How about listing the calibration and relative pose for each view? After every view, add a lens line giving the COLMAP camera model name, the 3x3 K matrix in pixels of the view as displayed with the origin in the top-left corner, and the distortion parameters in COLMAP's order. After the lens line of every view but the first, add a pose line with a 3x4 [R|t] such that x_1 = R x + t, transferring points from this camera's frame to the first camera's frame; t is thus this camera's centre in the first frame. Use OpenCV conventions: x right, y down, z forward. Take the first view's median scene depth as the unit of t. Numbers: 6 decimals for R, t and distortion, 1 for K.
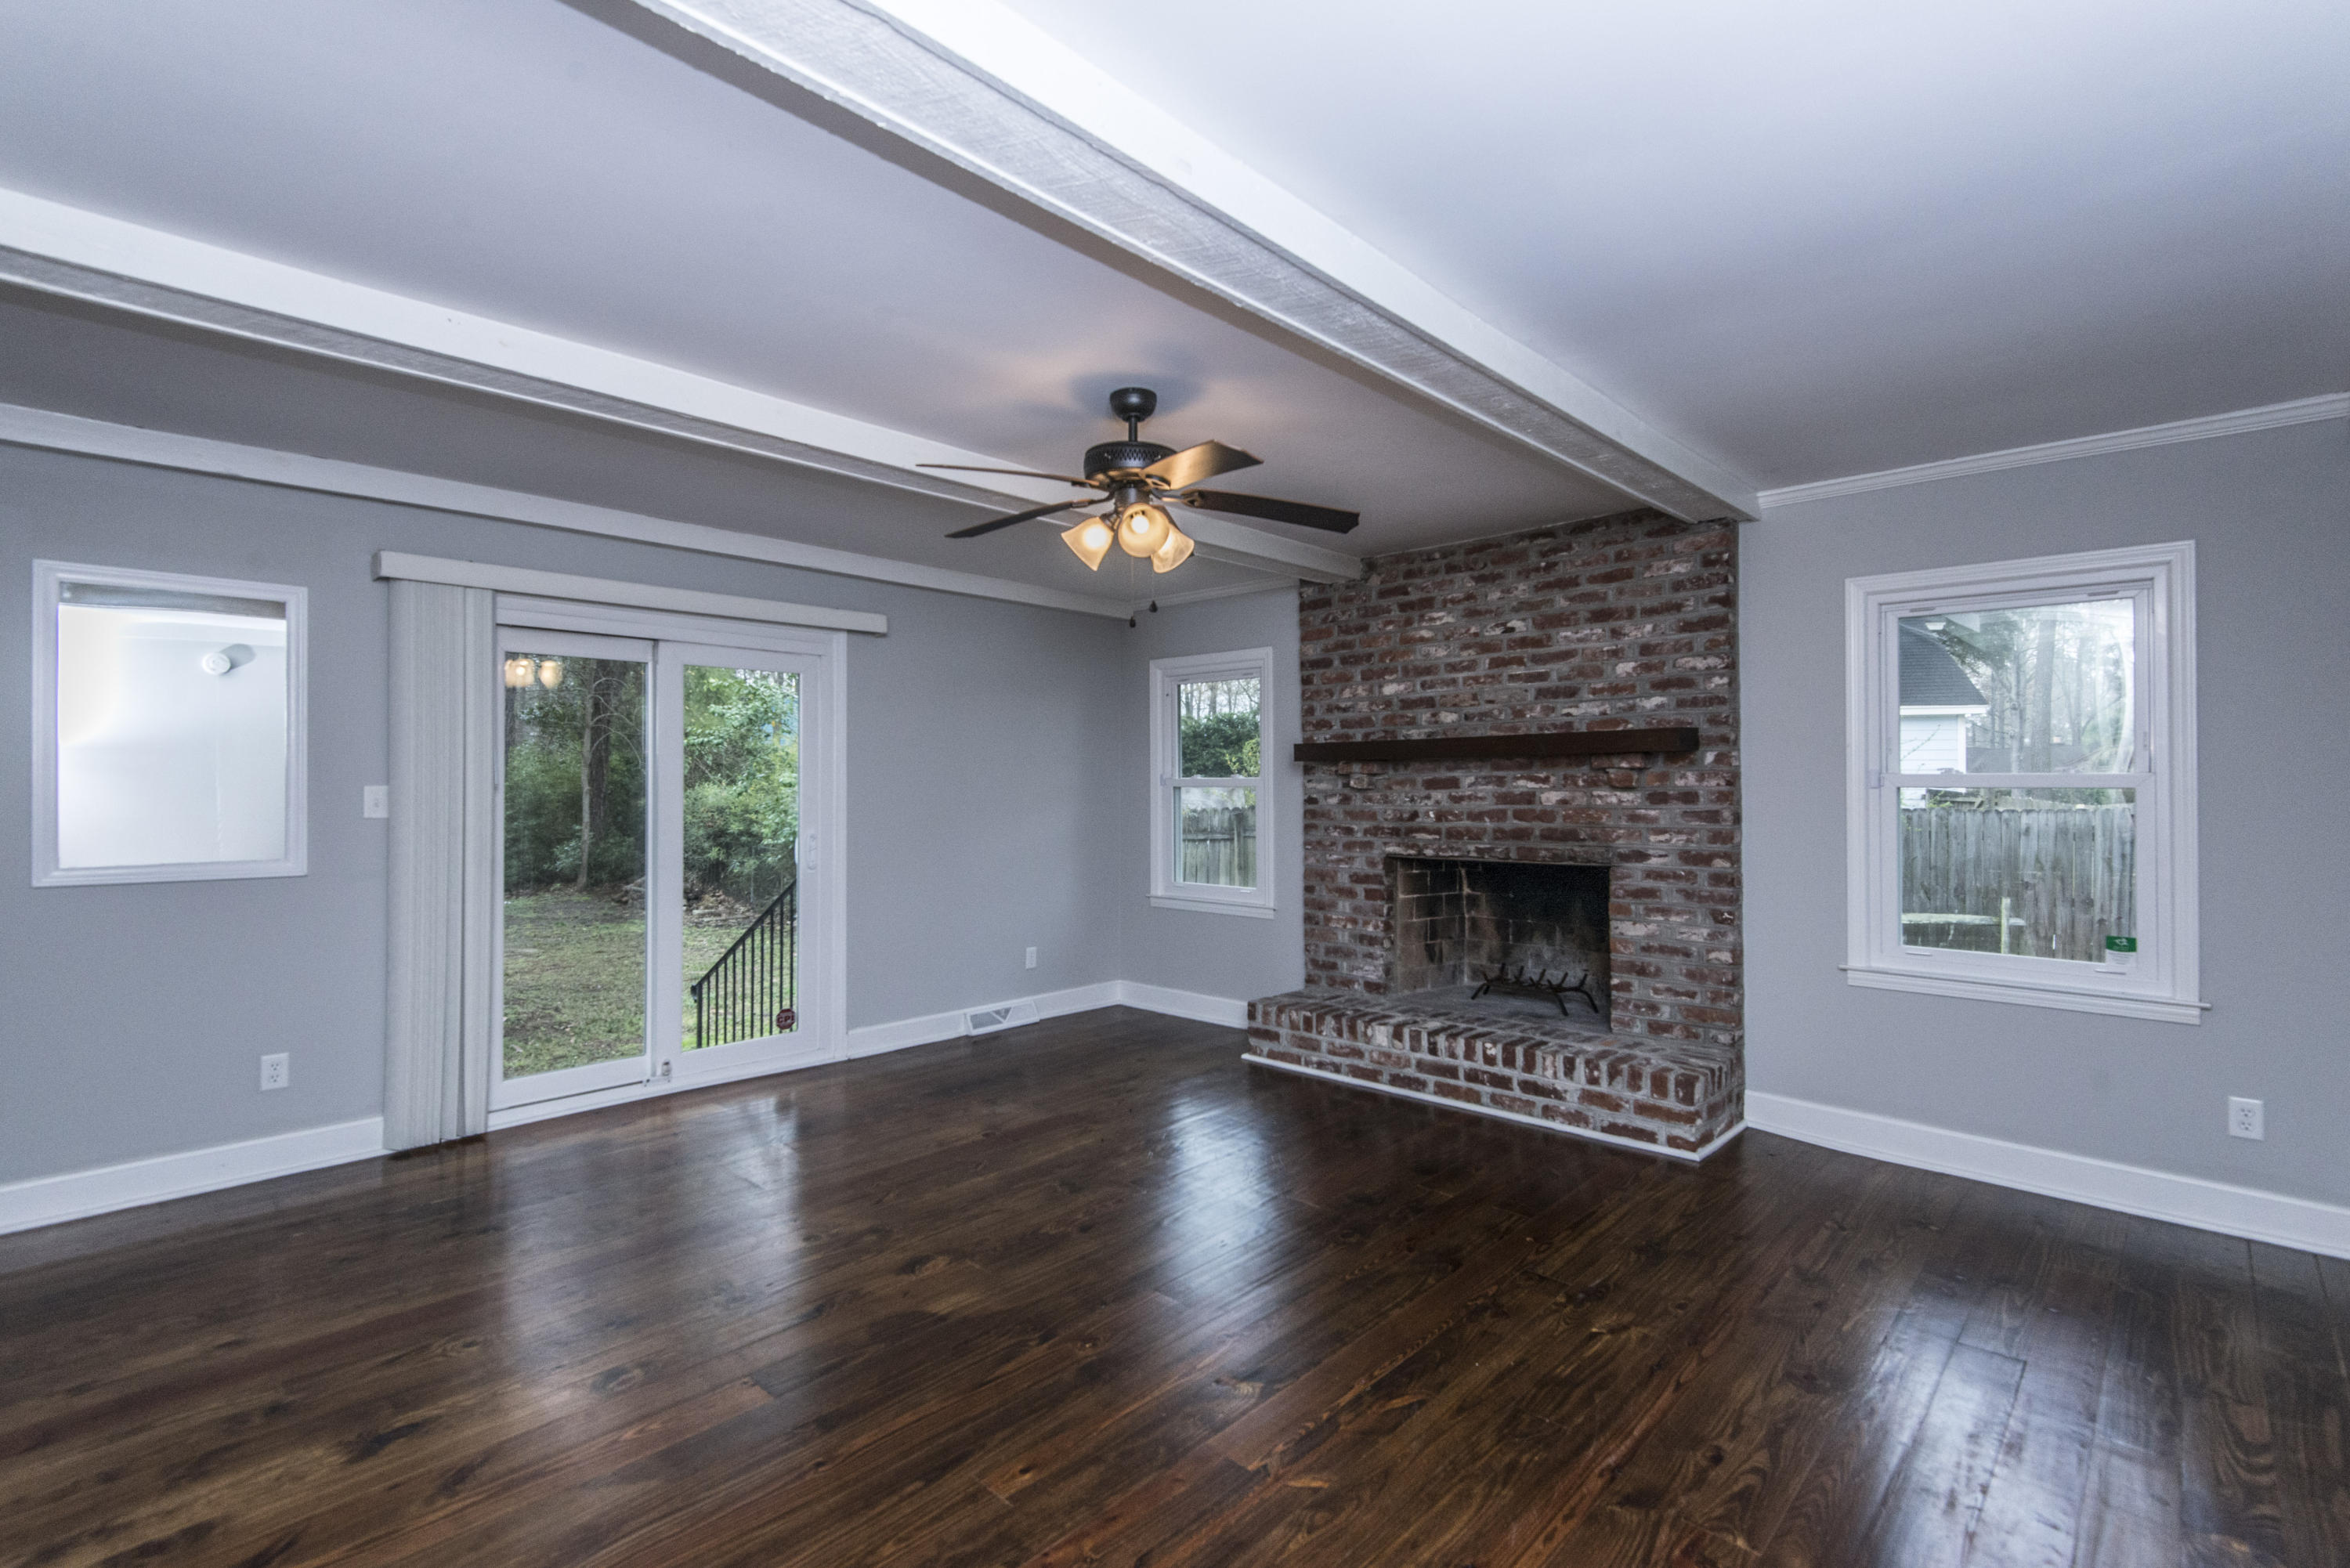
lens RADIAL K [[1063.3, 0, 1176.1], [0, 1063.3, 776.1], [0, 0, 1]] dist [0.034943, -0.020622]
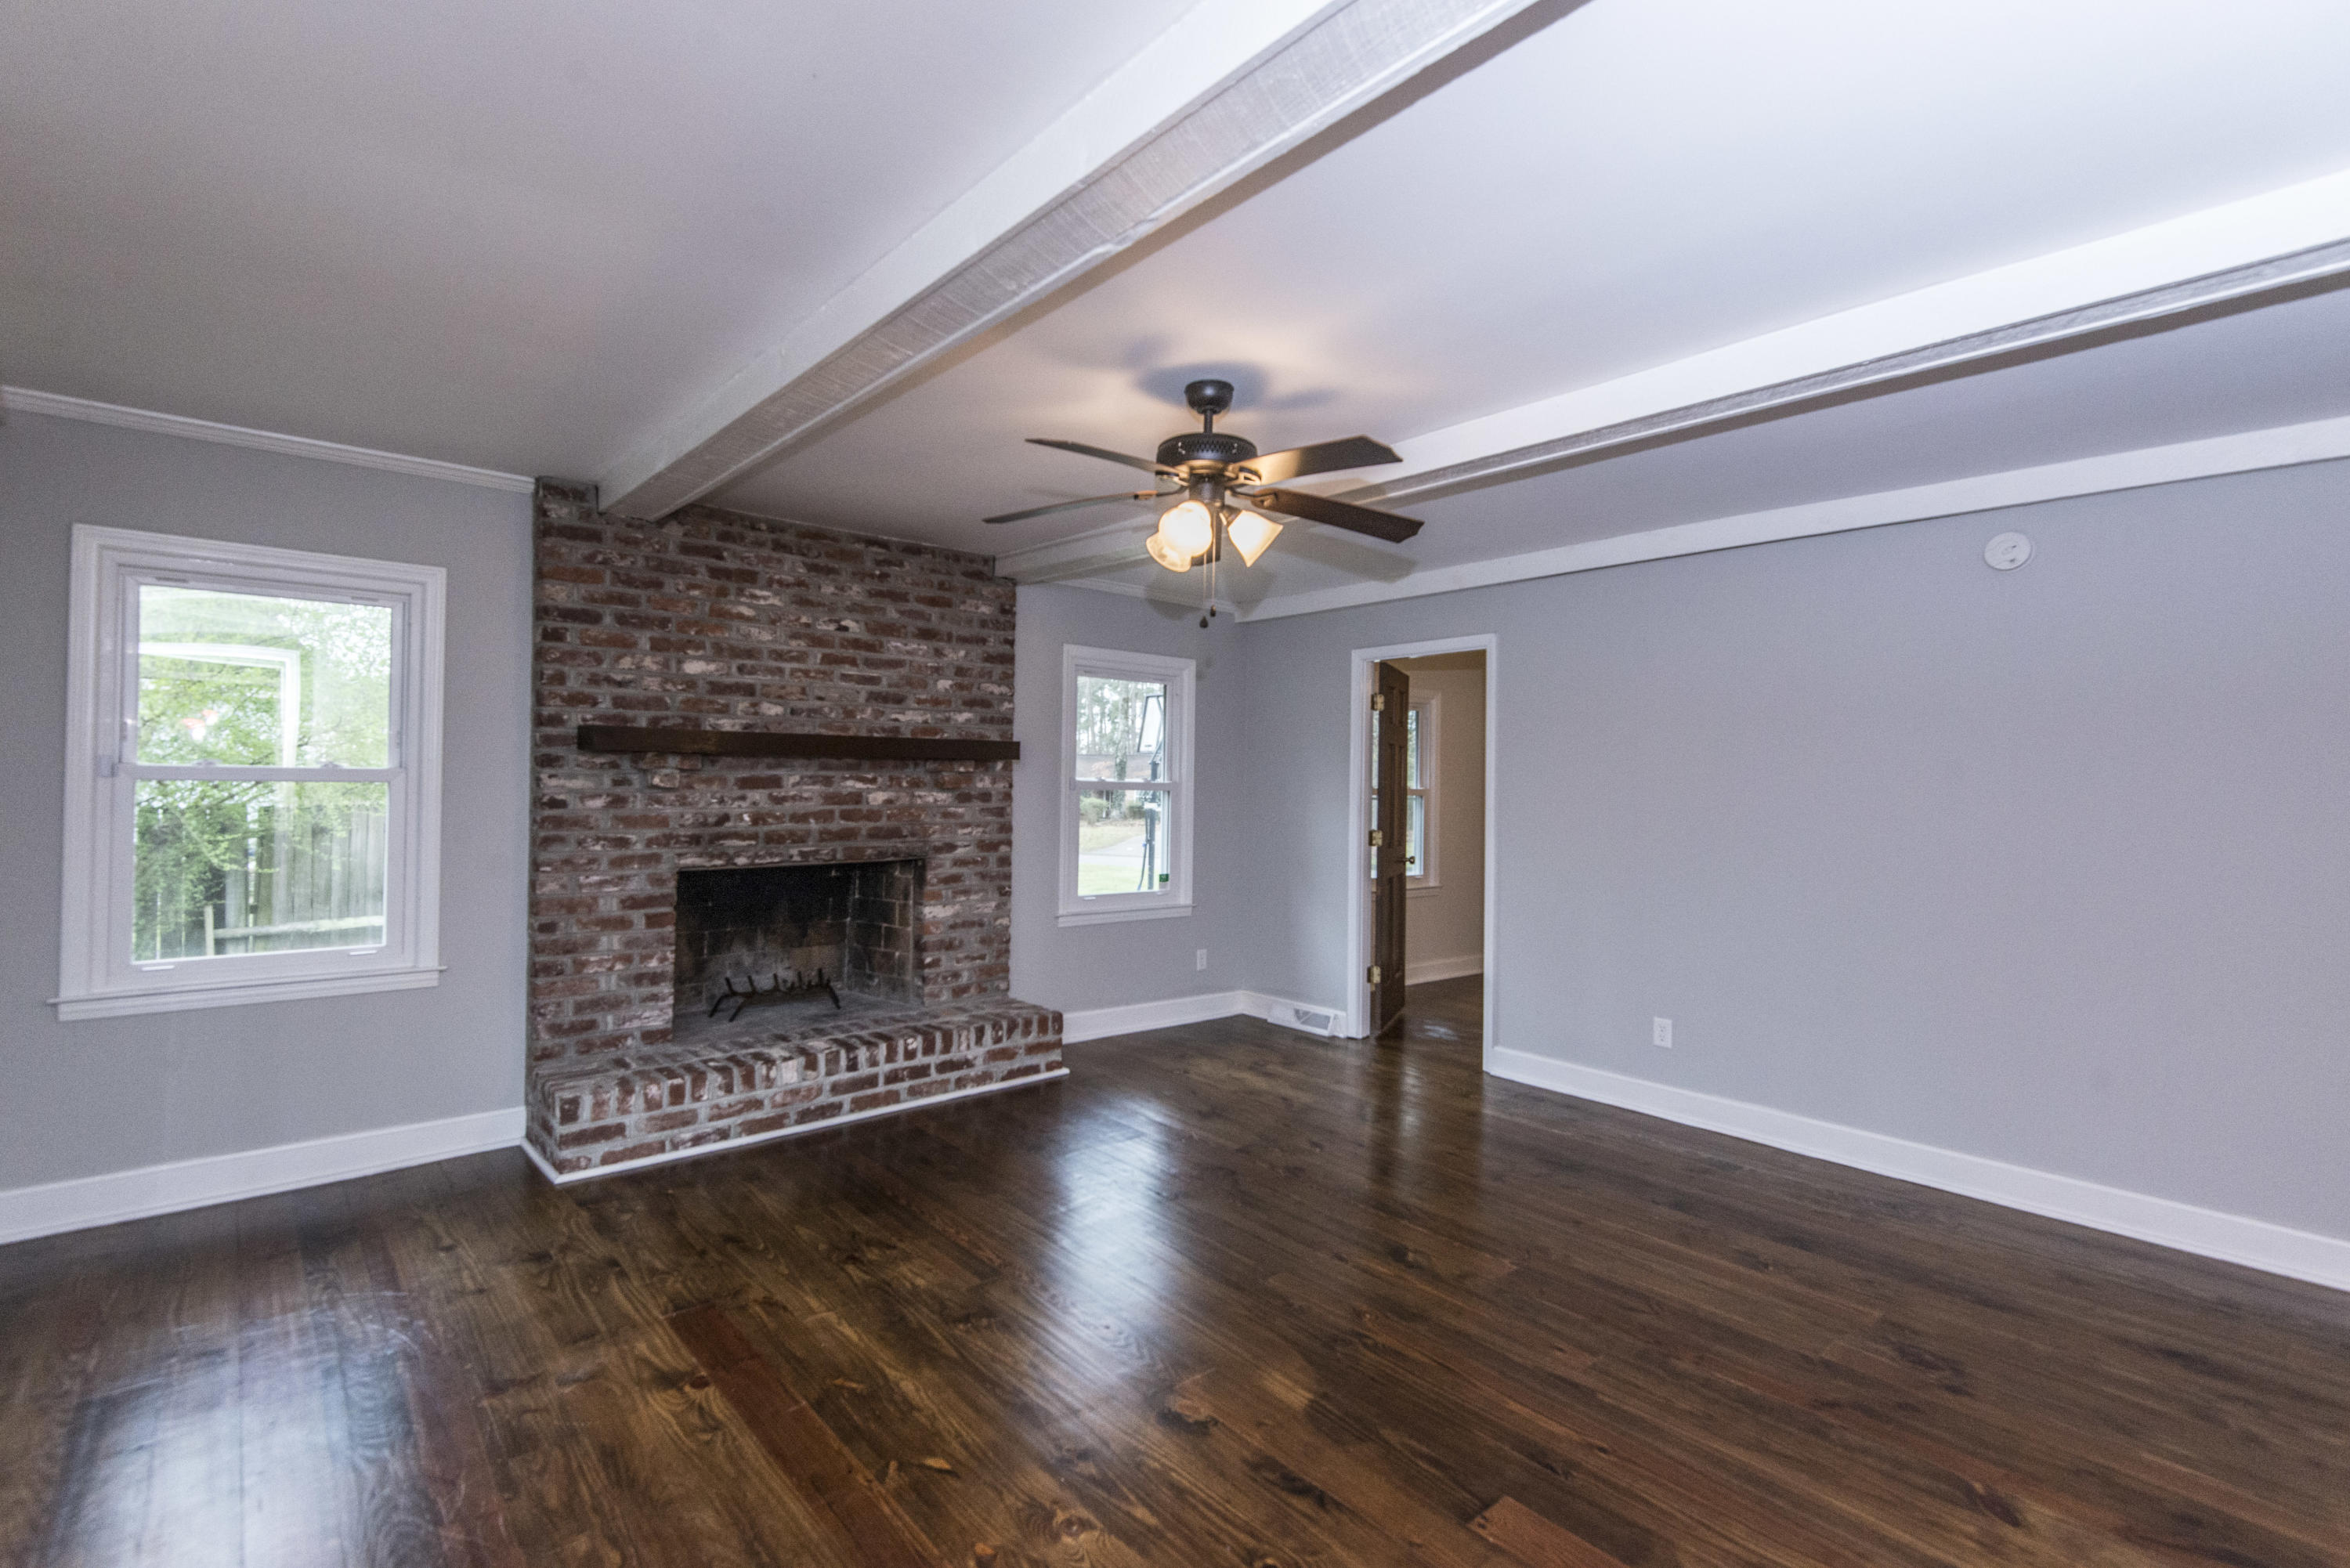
lens RADIAL K [[1063.3, 0, 1176.1], [0, 1063.3, 776.1], [0, 0, 1]] dist [0.034943, -0.020622]
pose [[0.087613, 0.011852, 0.996084, -0.640528], [-0.022167, 0.999705, -0.009945, 0.002874], [-0.995908, -0.021209, 0.087850, 0.599498]]
